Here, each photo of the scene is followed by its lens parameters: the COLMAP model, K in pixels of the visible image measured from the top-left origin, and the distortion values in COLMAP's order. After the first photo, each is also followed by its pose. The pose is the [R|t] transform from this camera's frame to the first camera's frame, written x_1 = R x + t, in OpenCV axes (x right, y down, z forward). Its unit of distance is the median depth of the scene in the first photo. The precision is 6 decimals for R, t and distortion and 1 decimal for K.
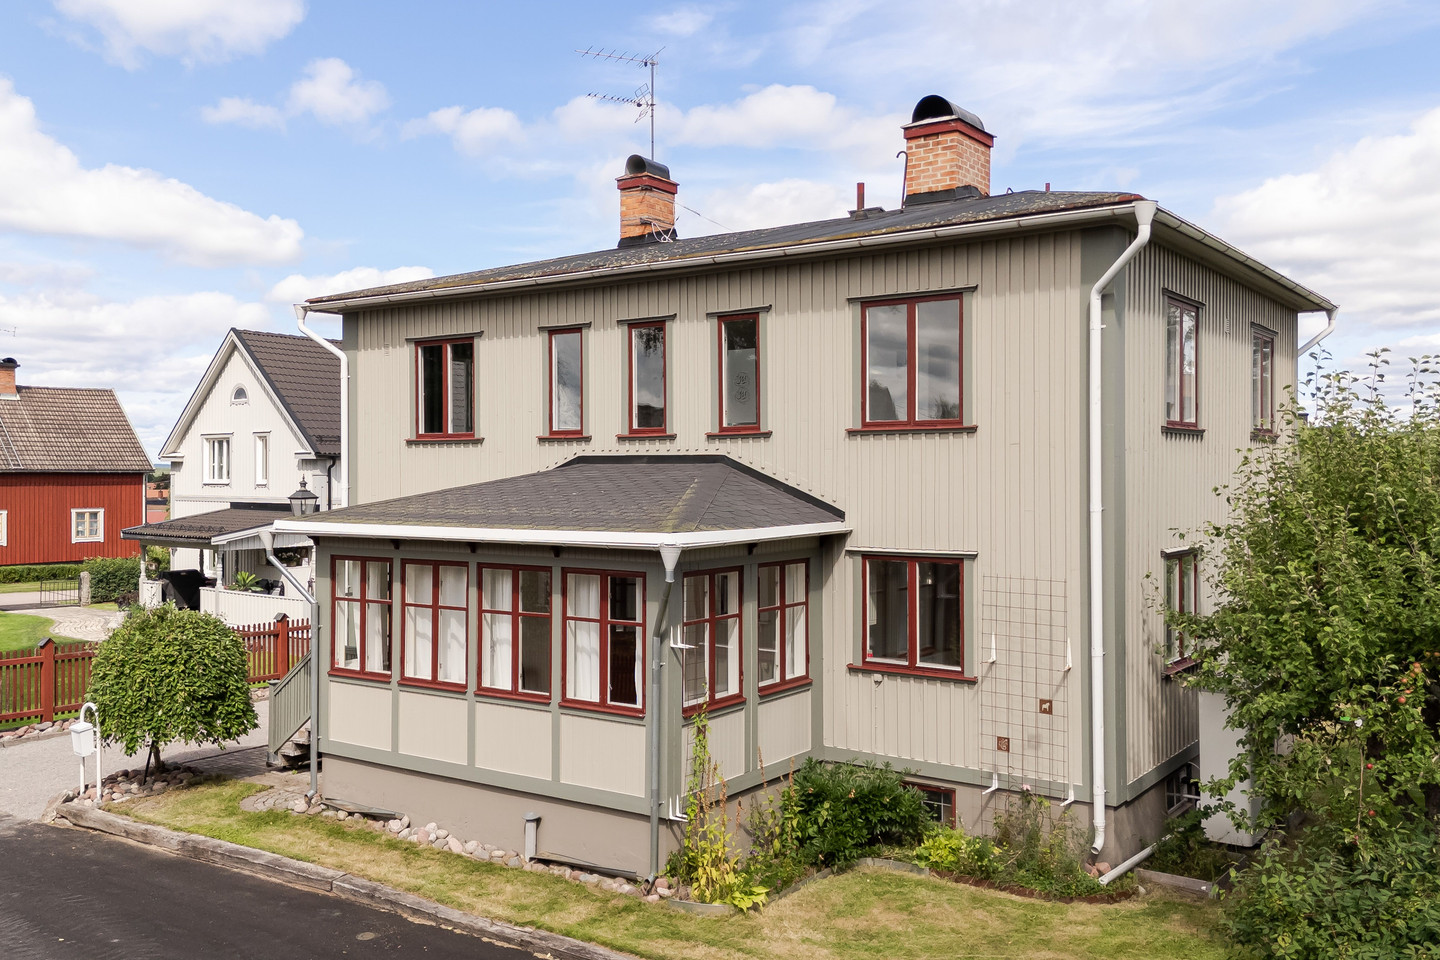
lens RADIAL K [[1274.3, 0, 720.0], [0, 1274.3, 480.0], [0, 0, 1]] dist [-0.125534, 0.461089]
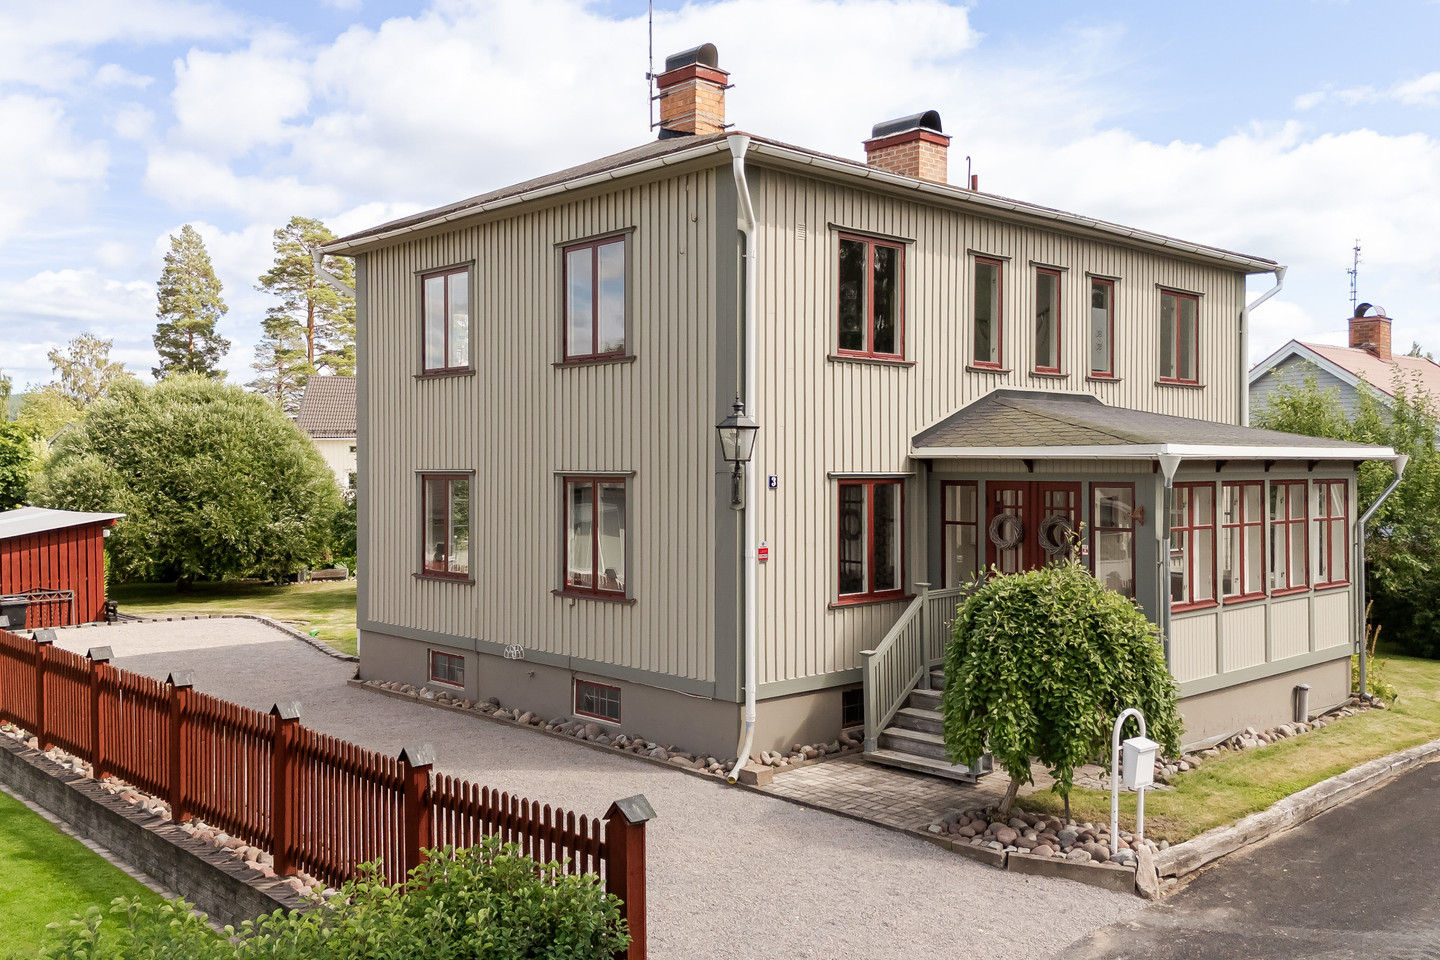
lens RADIAL K [[1237.7, 0, 722.5], [0, 1237.7, 499.7], [0, 0, 1]] dist [0.118679, -0.002744]
pose [[0.181314, -0.034114, 0.982833, -1.238720], [0.002508, 0.999411, 0.034226, 0.038368], [-0.983422, -0.003741, 0.181292, 1.135005]]
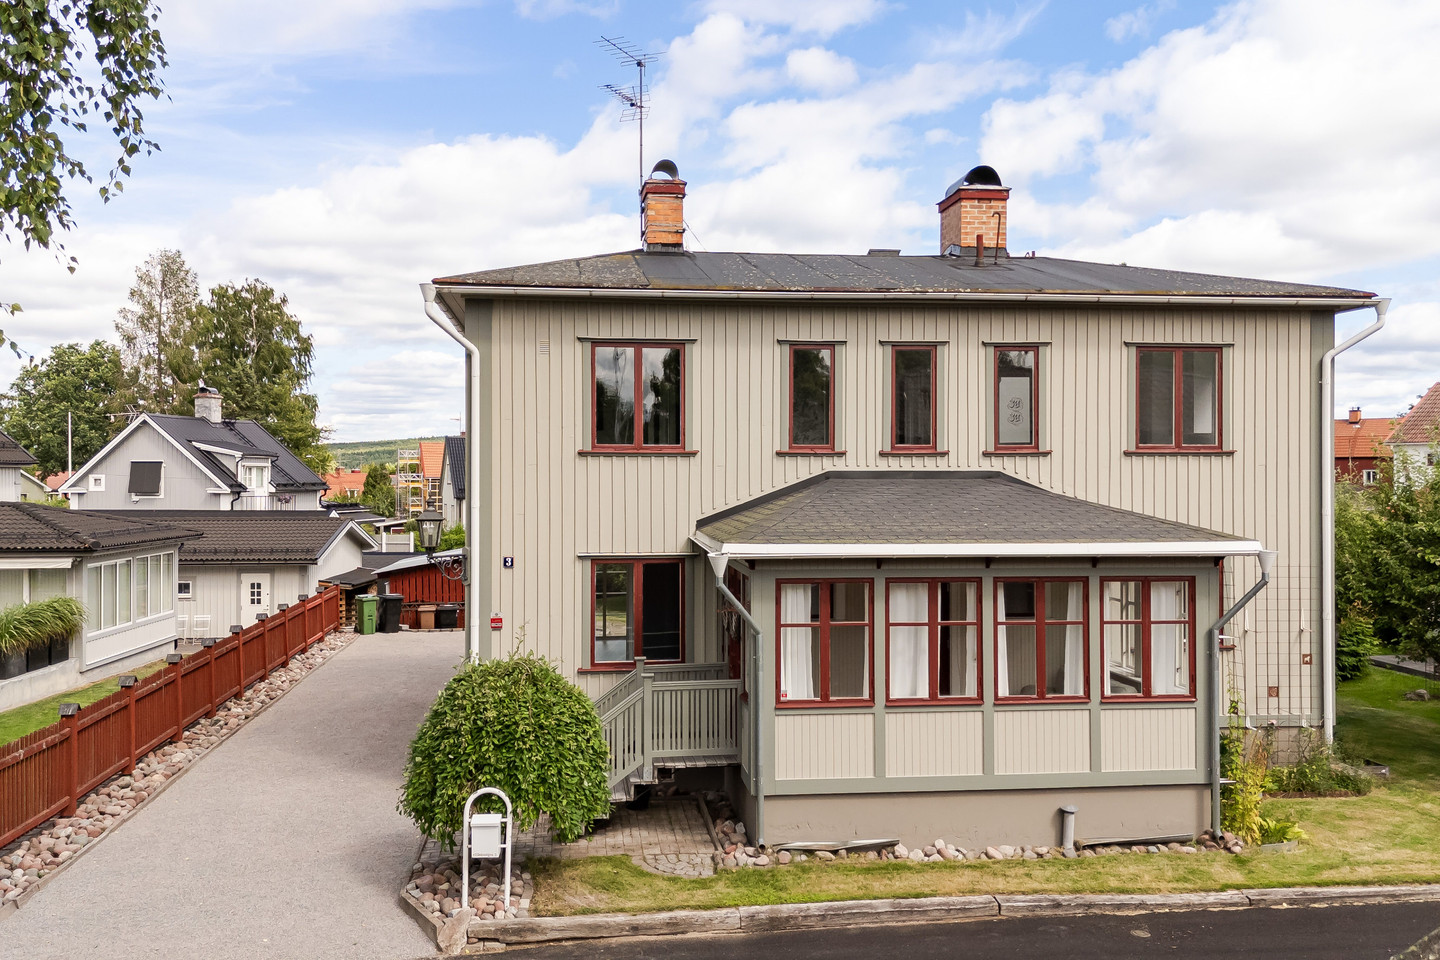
lens RADIAL K [[1242.8, 0, 720.0], [0, 1242.8, 480.0], [0, 0, 1]] dist [0.080832, 0.001953]
pose [[0.731760, -0.006792, 0.681528, -0.943313], [0.006250, 0.999975, 0.003254, -0.016346], [-0.681534, 0.001879, 0.731784, 0.355134]]
